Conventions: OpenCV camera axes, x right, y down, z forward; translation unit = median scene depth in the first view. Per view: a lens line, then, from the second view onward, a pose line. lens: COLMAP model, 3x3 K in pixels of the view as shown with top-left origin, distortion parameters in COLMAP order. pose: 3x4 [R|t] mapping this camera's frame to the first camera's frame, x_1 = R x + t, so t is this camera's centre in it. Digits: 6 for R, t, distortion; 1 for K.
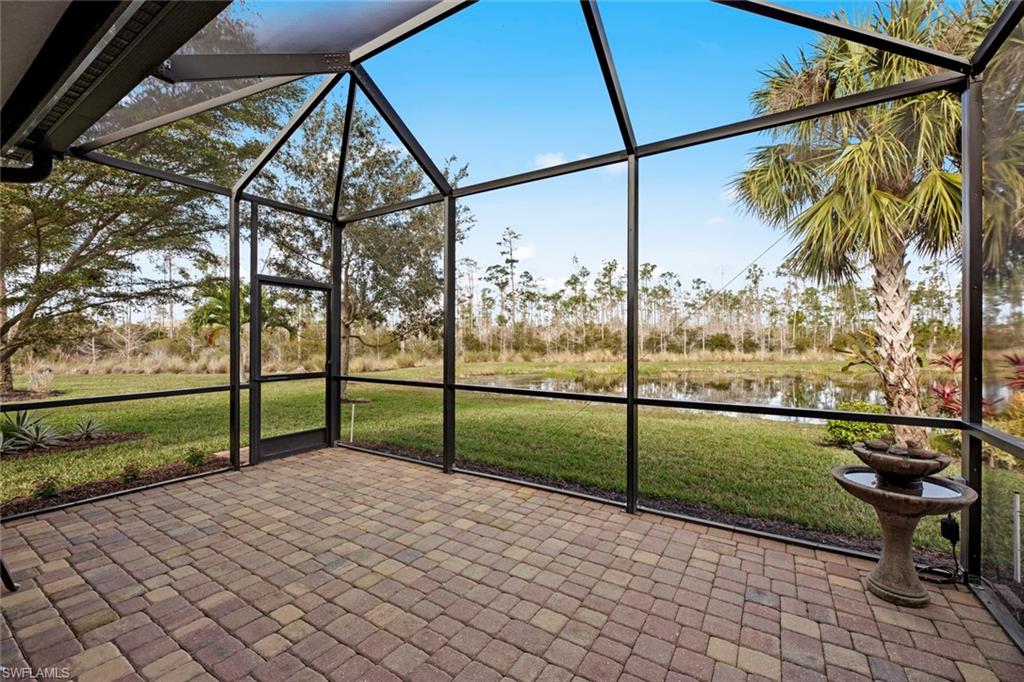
lens RADIAL K [[418.3, 0, 513.4], [0, 418.3, 341.7], [0, 0, 1]] dist [0.000796, -0.003140]
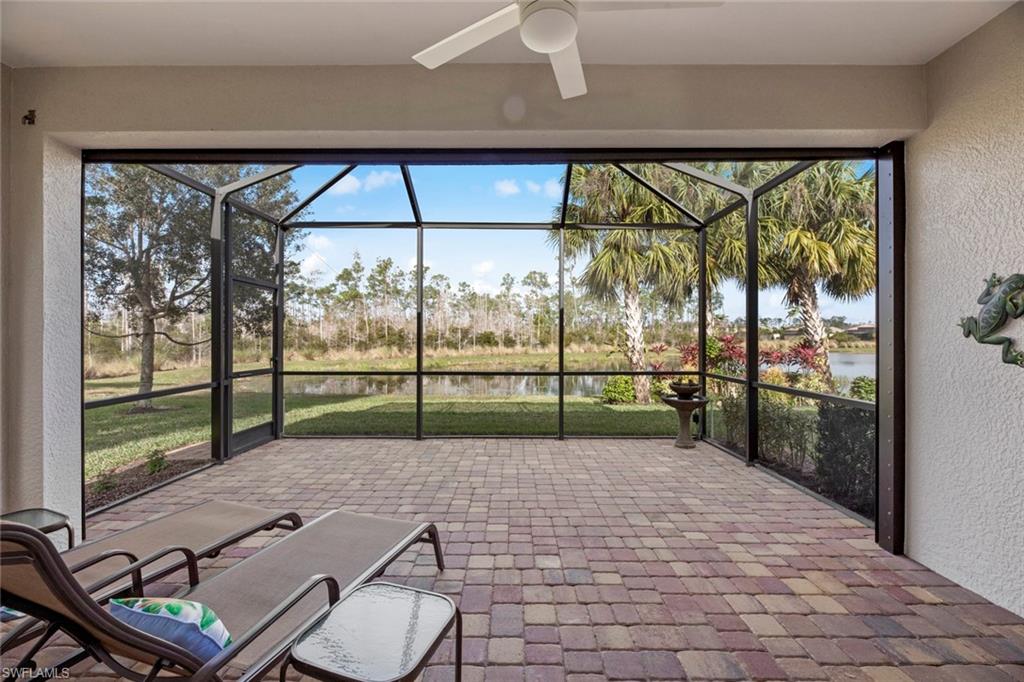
lens RADIAL K [[418.3, 0, 515.4], [0, 418.3, 338.1], [0, 0, 1]] dist [0.000796, -0.003140]
pose [[0.845230, -0.001187, 0.534402, -0.559403], [0.002229, 0.999997, -0.001303, 0.000821], [-0.534399, 0.002292, 0.845229, -0.234837]]
